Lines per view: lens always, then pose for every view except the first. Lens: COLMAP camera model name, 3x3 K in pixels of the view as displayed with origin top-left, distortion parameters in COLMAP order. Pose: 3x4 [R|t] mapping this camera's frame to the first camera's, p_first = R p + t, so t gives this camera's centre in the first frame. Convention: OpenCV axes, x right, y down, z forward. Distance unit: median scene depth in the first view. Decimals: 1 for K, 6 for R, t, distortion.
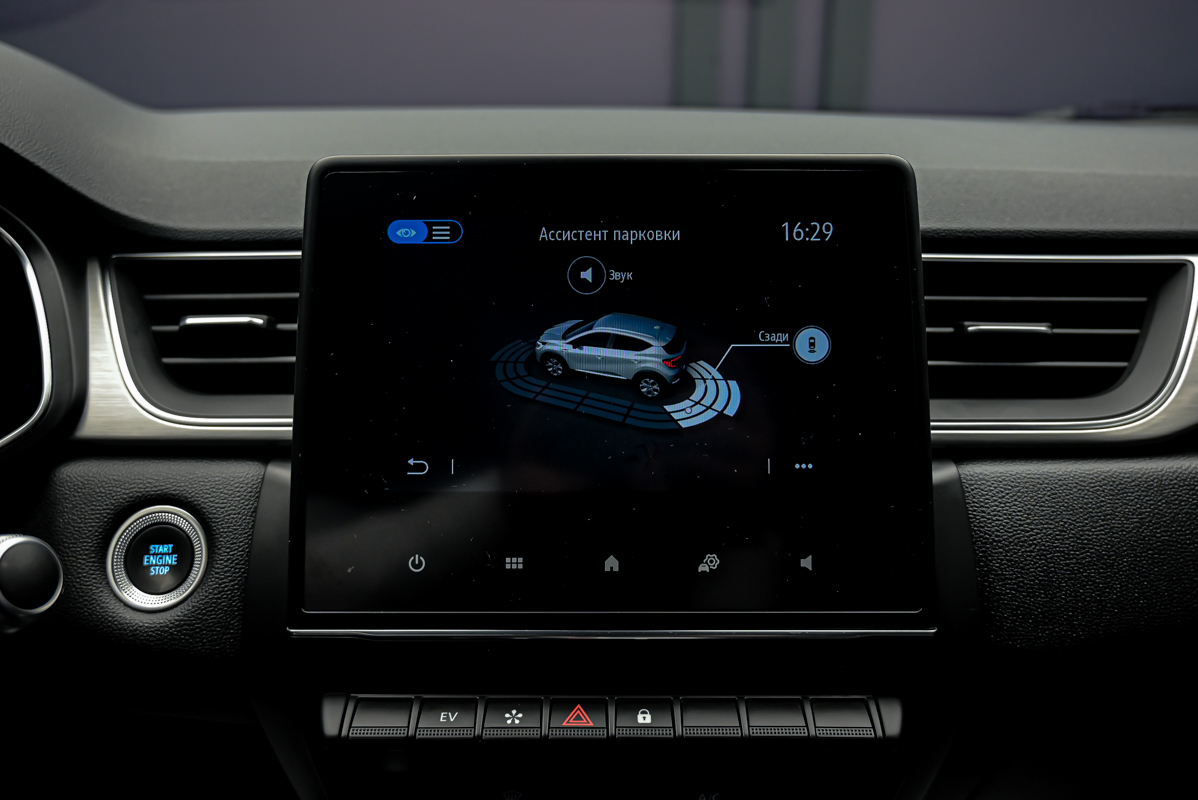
lens RADIAL K [[883.1, 0, 599.5], [0, 883.1, 380.6], [0, 0, 1]] dist [0.005024, -0.003071]
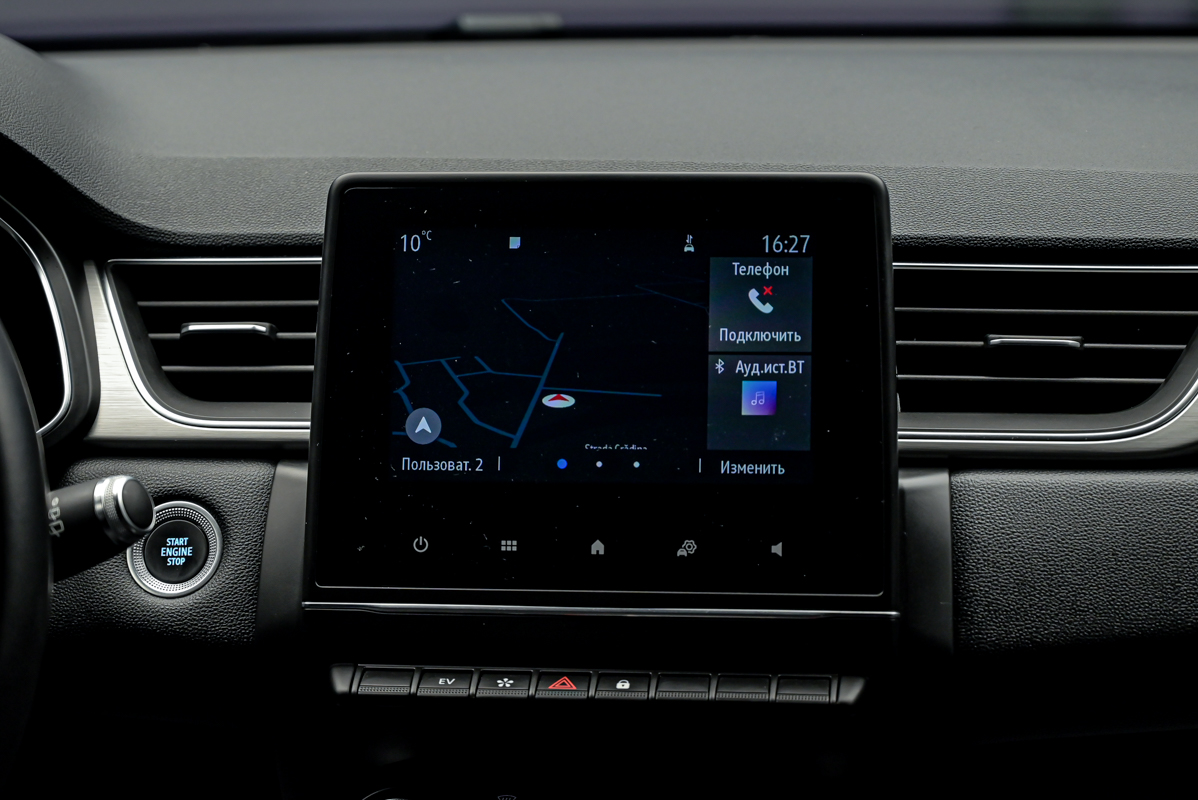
lens RADIAL K [[2753.5, 0, 565.2], [0, 2753.5, 399.2], [0, 0, 1]] dist [0.054191, 0.836175]
pose [[0.992607, 0.010445, -0.120924, 0.360522], [-0.019829, 0.996860, -0.076655, 0.270284], [0.119744, 0.078486, 0.989698, -2.239266]]
